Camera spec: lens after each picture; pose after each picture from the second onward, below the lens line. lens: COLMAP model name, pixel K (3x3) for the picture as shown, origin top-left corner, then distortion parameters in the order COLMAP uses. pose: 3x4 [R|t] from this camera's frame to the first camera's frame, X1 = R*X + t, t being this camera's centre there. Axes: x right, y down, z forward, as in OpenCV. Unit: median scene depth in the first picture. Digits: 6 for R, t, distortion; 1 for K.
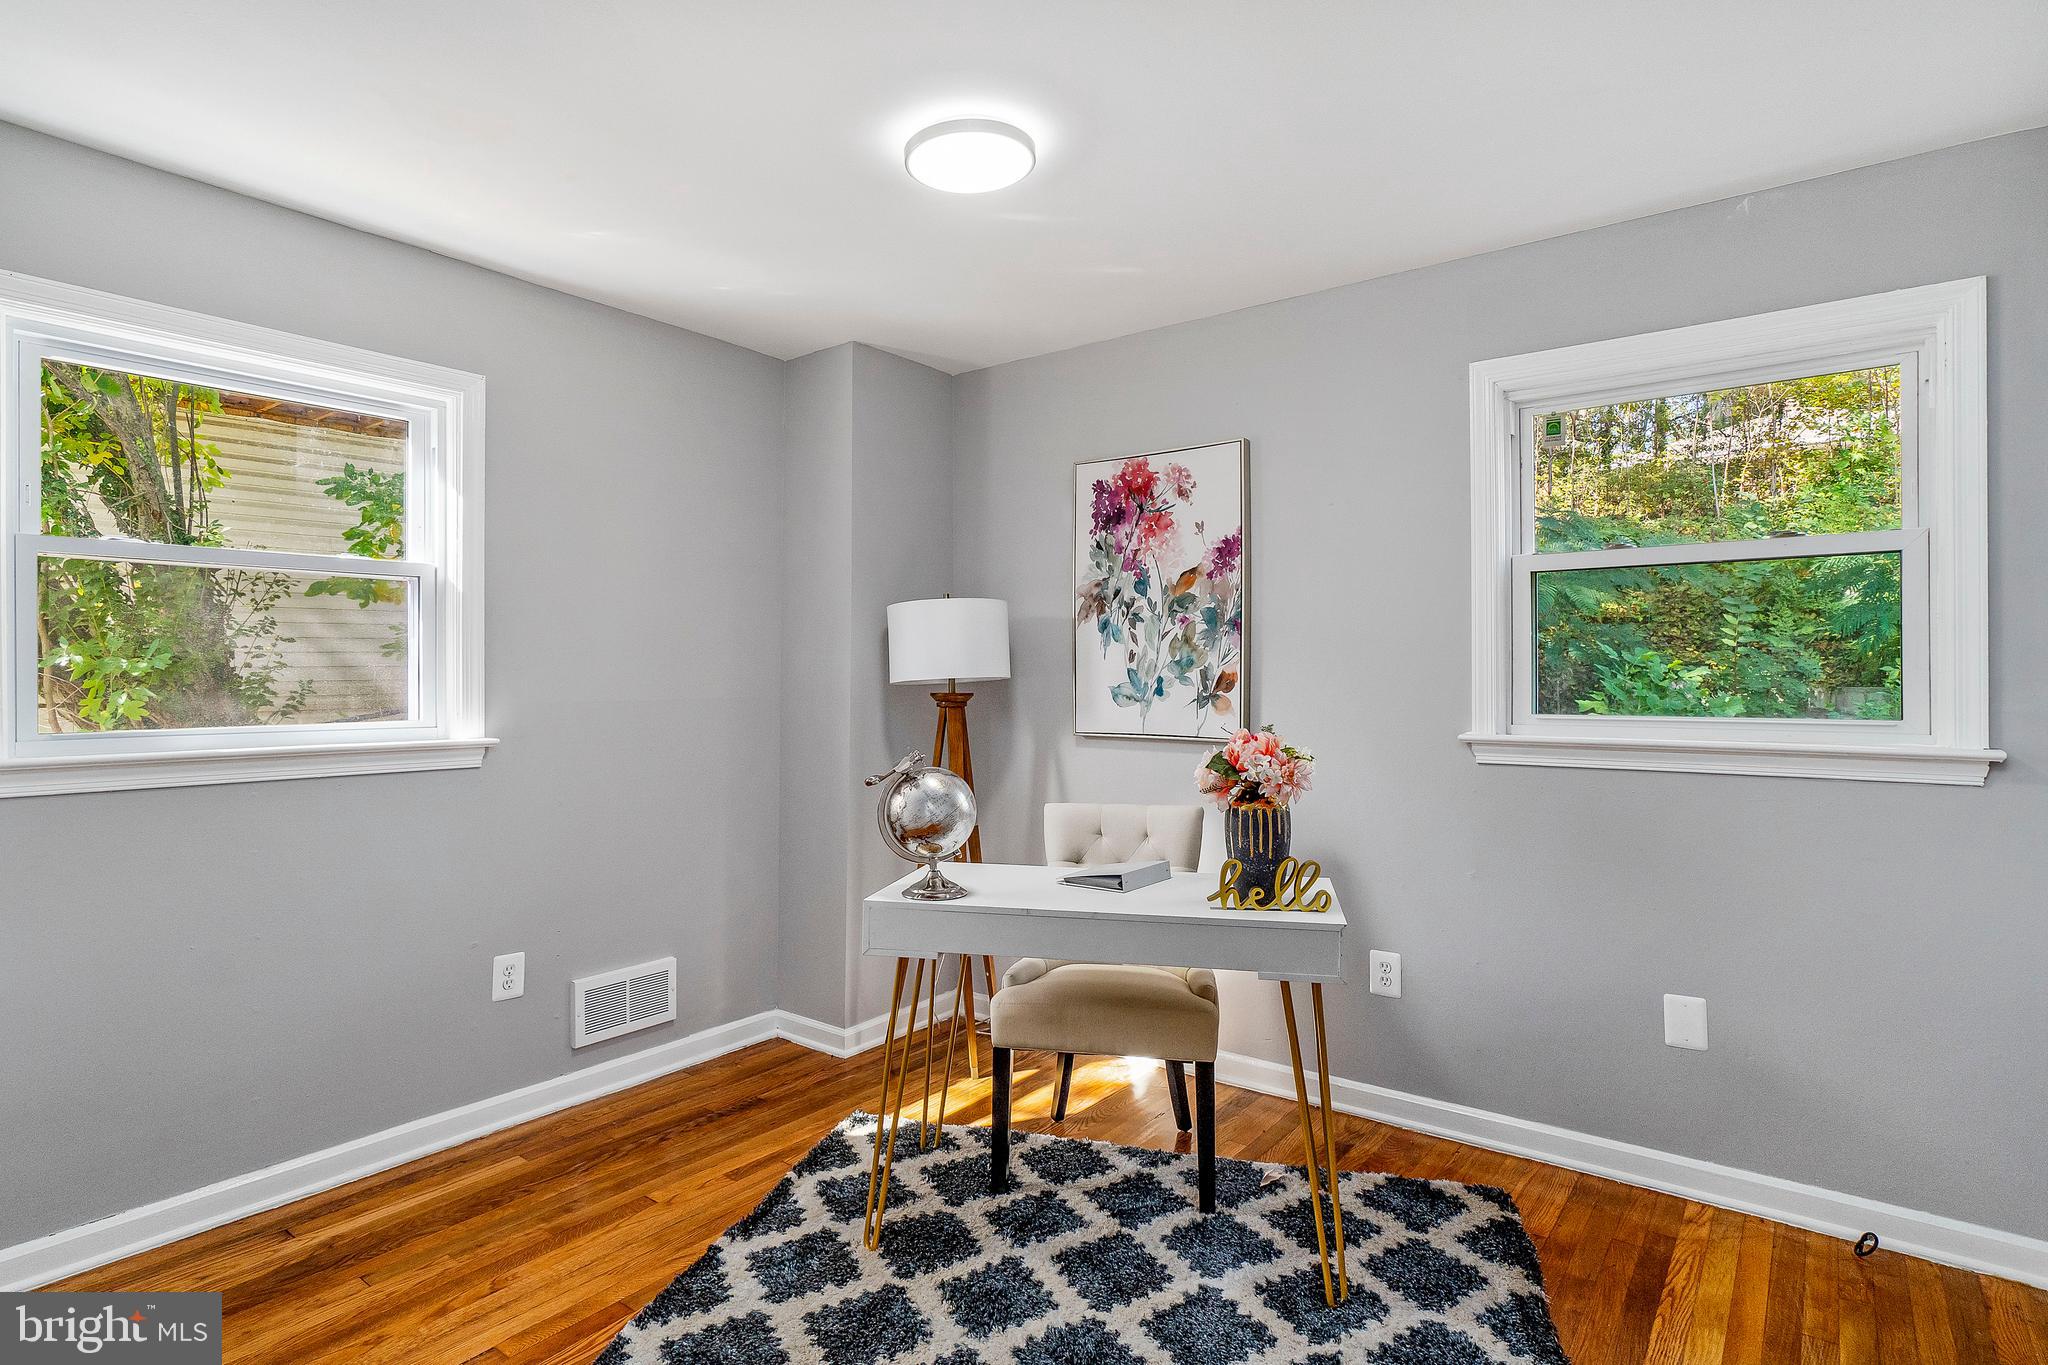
lens RADIAL K [[1061.2, 0, 1024.0], [0, 1061.2, 682.5], [0, 0, 1]] dist [0.003242, 0.000729]
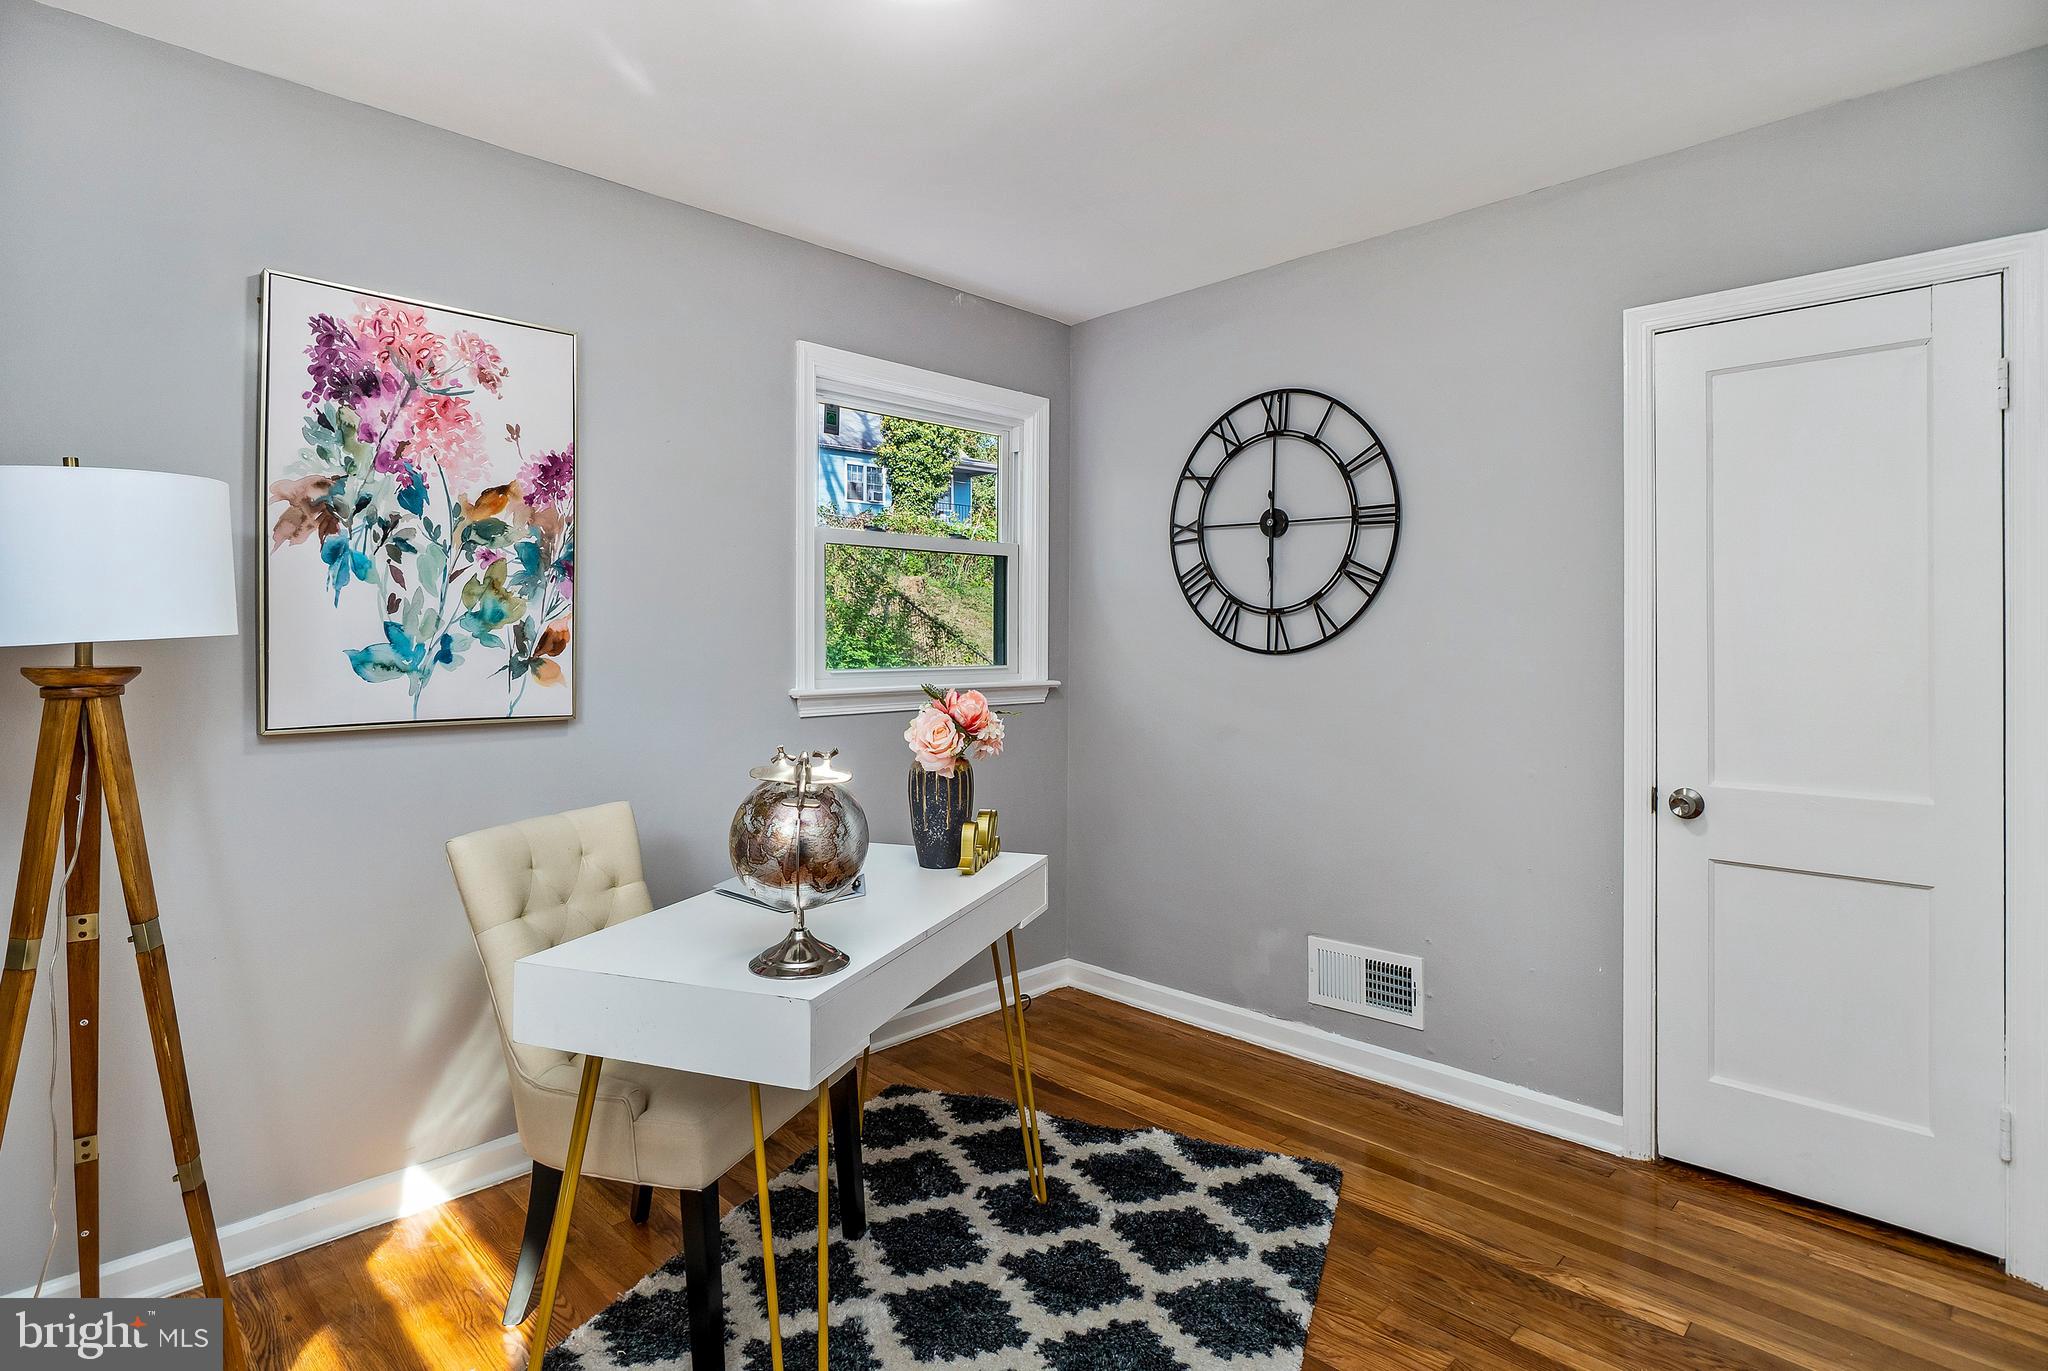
lens RADIAL K [[1052.9, 0, 1017.6], [0, 1052.9, 640.2], [0, 0, 1]] dist [-0.002448, -0.000146]
pose [[0.139043, 0.001028, 0.990286, -0.497385], [0.006325, 0.999978, -0.001926, 0.001585], [-0.990266, 0.006532, 0.139034, 0.541353]]
